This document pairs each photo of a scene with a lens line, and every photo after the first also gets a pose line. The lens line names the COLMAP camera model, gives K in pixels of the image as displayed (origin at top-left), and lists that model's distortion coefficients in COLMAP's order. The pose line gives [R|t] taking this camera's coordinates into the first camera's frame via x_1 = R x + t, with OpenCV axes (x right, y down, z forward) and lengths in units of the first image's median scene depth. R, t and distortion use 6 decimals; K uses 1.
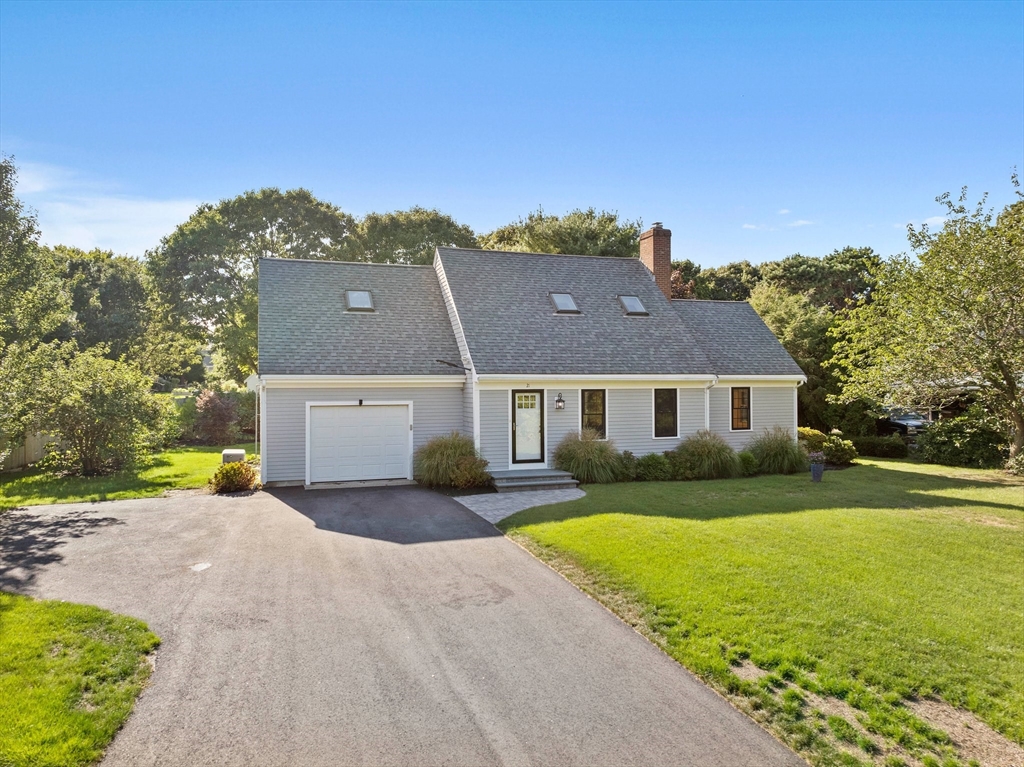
lens RADIAL K [[718.7, 0, 509.6], [0, 718.7, 387.7], [0, 0, 1]] dist [-0.048286, 0.014686]
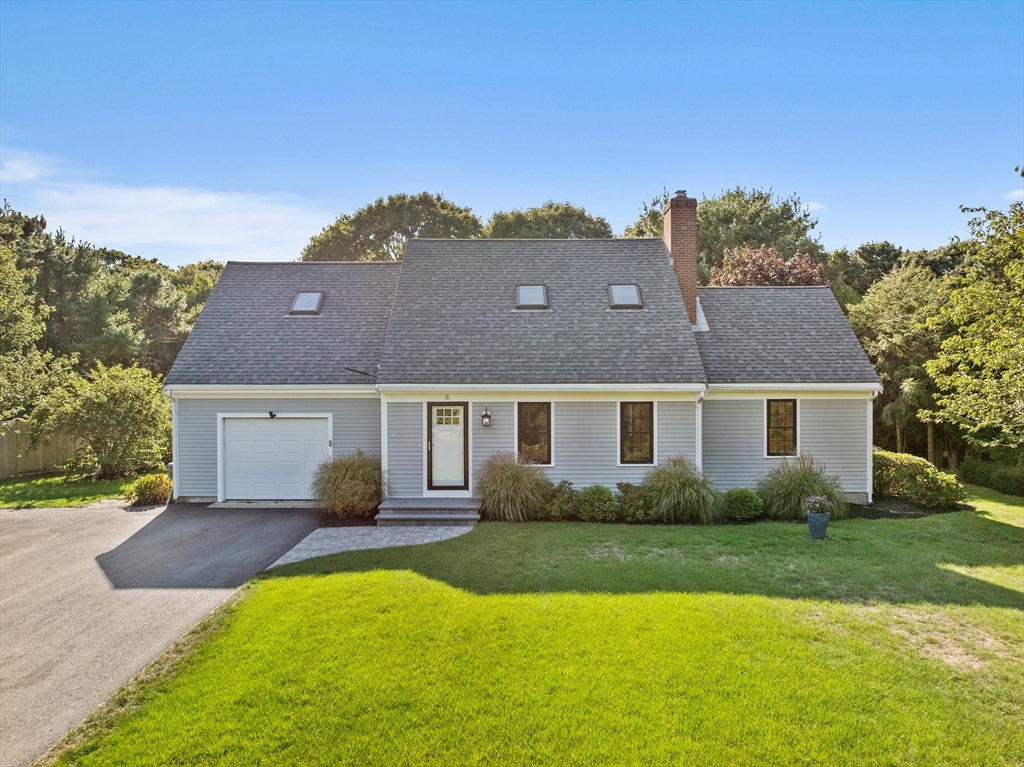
lens RADIAL K [[718.7, 0, 509.6], [0, 718.7, 387.7], [0, 0, 1]] dist [-0.048286, 0.014686]
pose [[0.943498, 0.002526, -0.331369, 0.348748], [-0.003124, 0.999994, -0.001271, -0.012529], [0.331364, 0.002234, 0.943500, 0.223424]]
